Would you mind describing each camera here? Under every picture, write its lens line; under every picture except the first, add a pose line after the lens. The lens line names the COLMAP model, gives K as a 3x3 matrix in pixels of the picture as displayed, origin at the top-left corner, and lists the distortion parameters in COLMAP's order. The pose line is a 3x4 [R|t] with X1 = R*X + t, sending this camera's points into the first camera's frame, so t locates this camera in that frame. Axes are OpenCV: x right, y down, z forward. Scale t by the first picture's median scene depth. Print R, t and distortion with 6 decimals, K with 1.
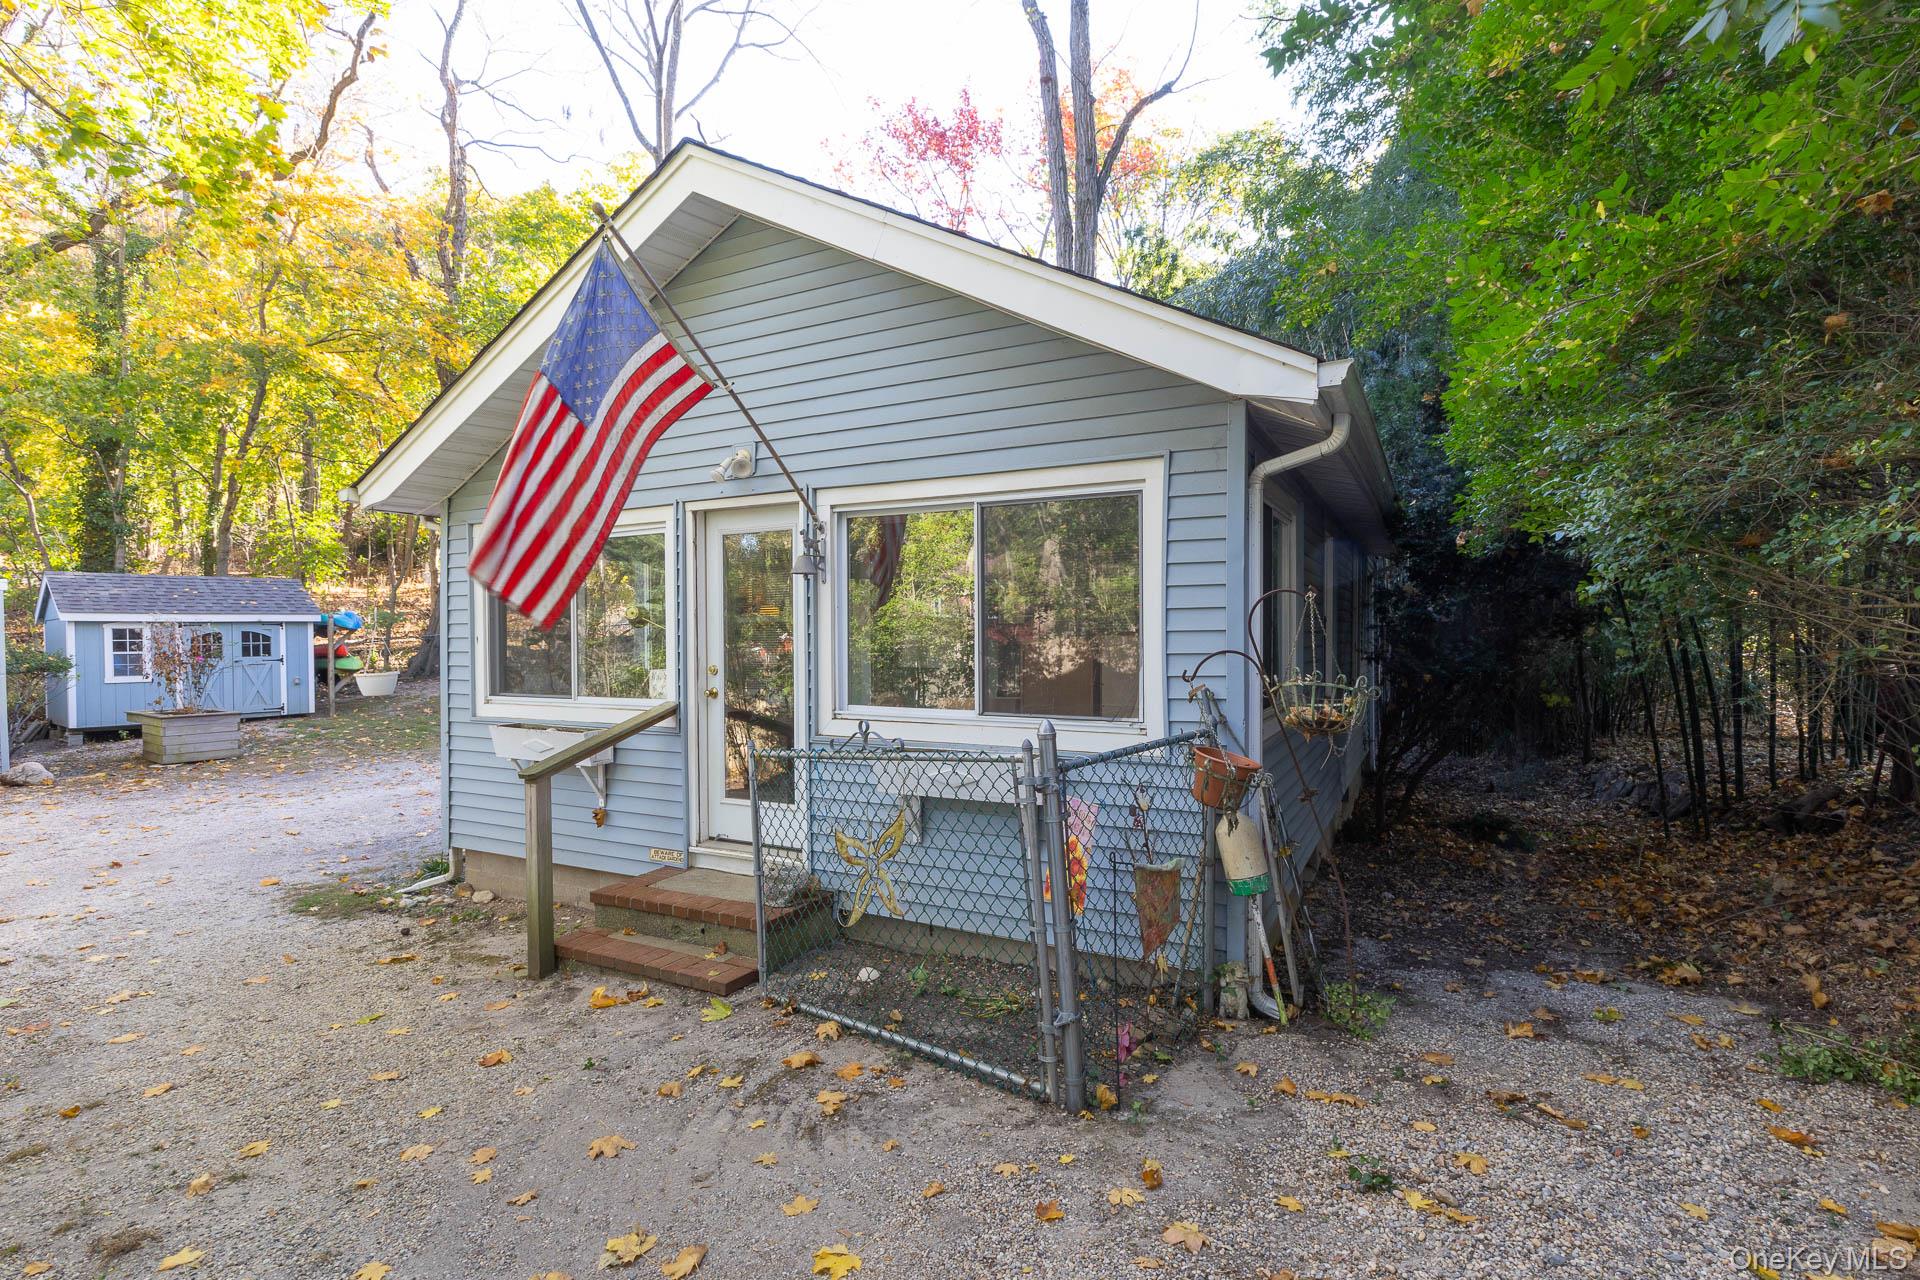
lens RADIAL K [[938.1, 0, 960.2], [0, 938.1, 641.5], [0, 0, 1]] dist [-0.001168, 0.000253]
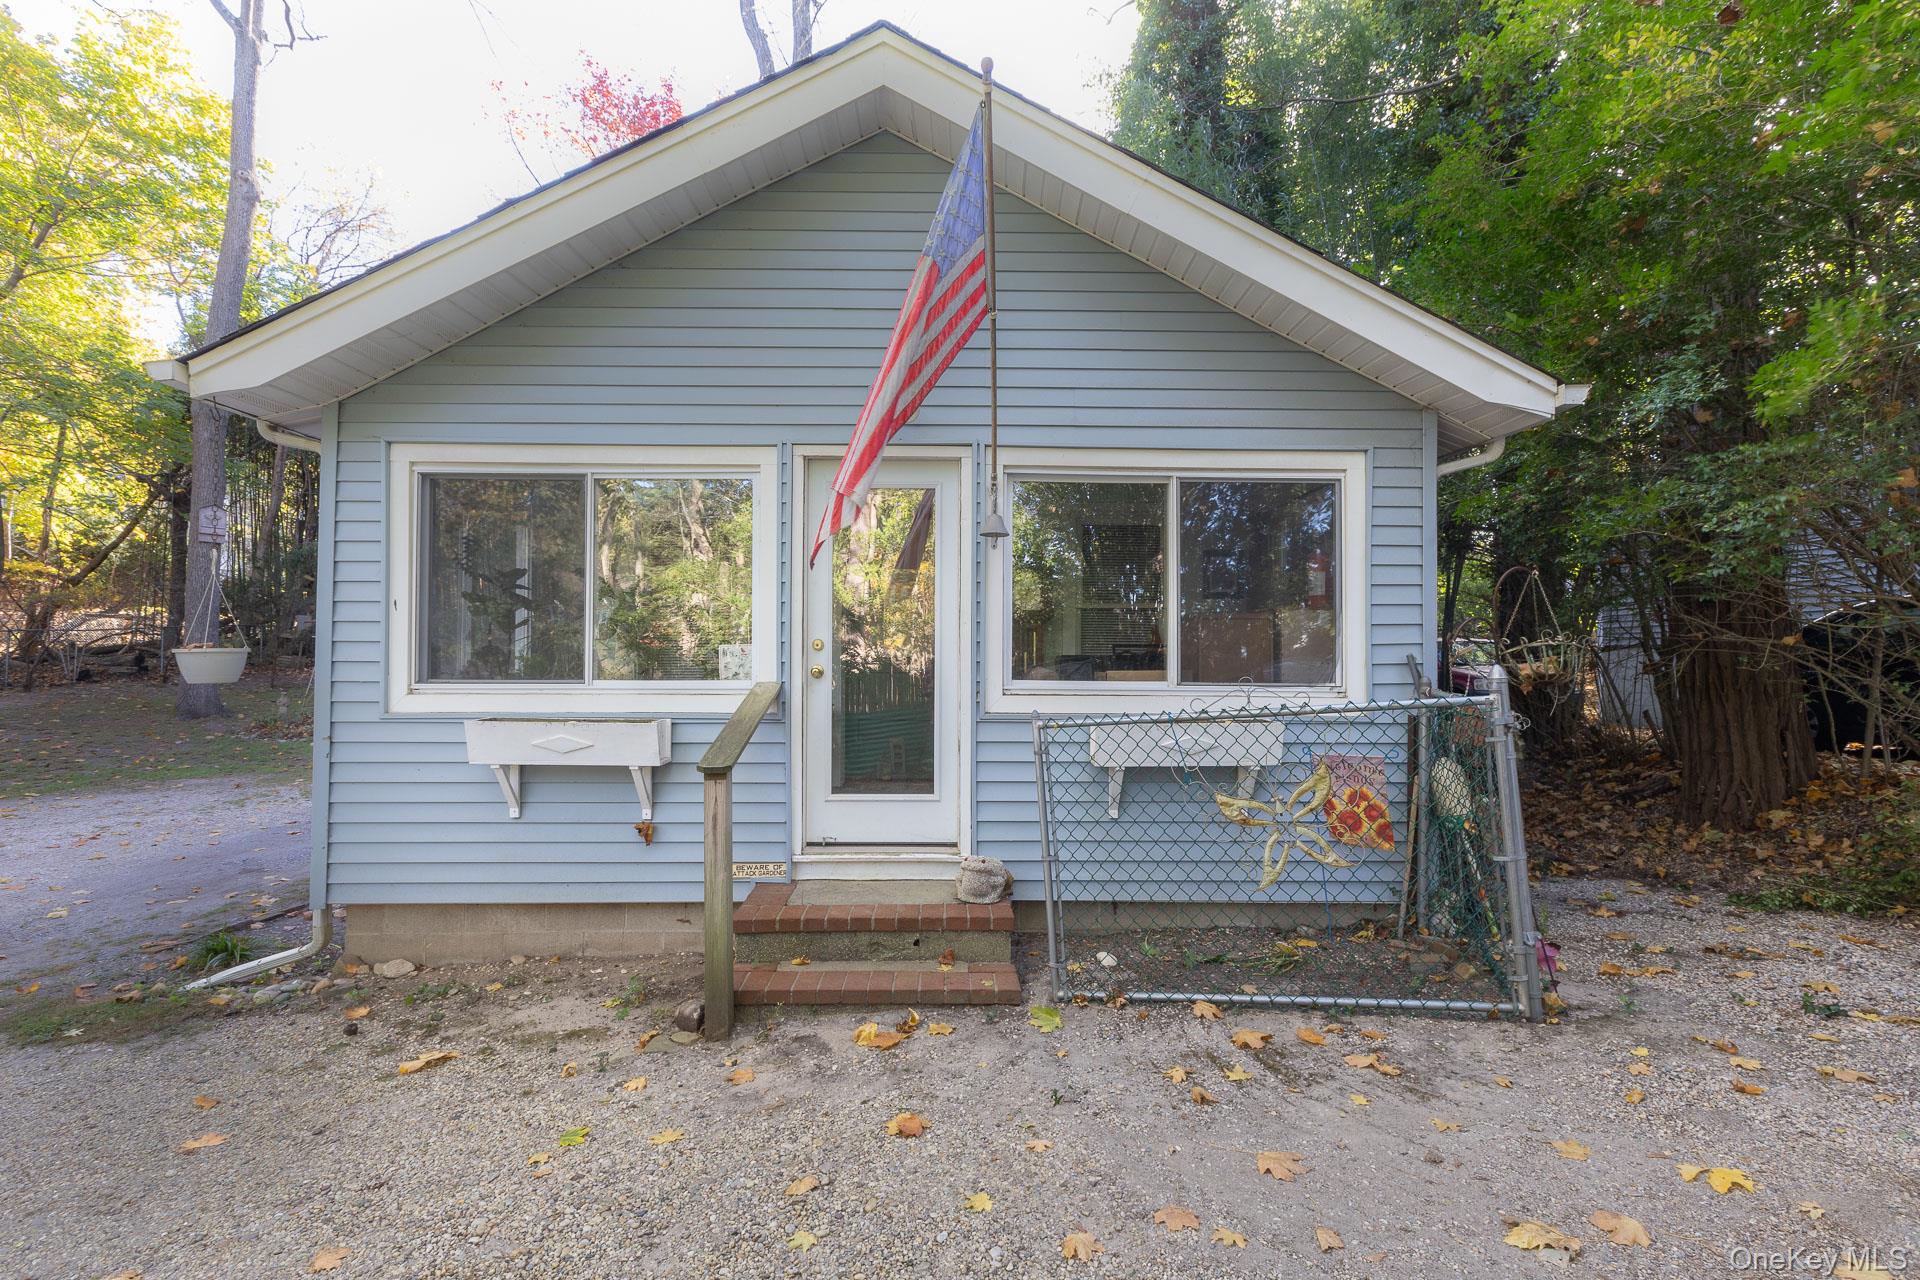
lens RADIAL K [[886.2, 0, 960.2], [0, 886.2, 641.9], [0, 0, 1]] dist [0.004096, -0.000101]
pose [[0.870247, 0.019329, 0.492236, -0.634602], [-0.004760, 0.999513, -0.030834, 0.060452], [-0.492592, 0.024490, 0.869916, 0.271839]]
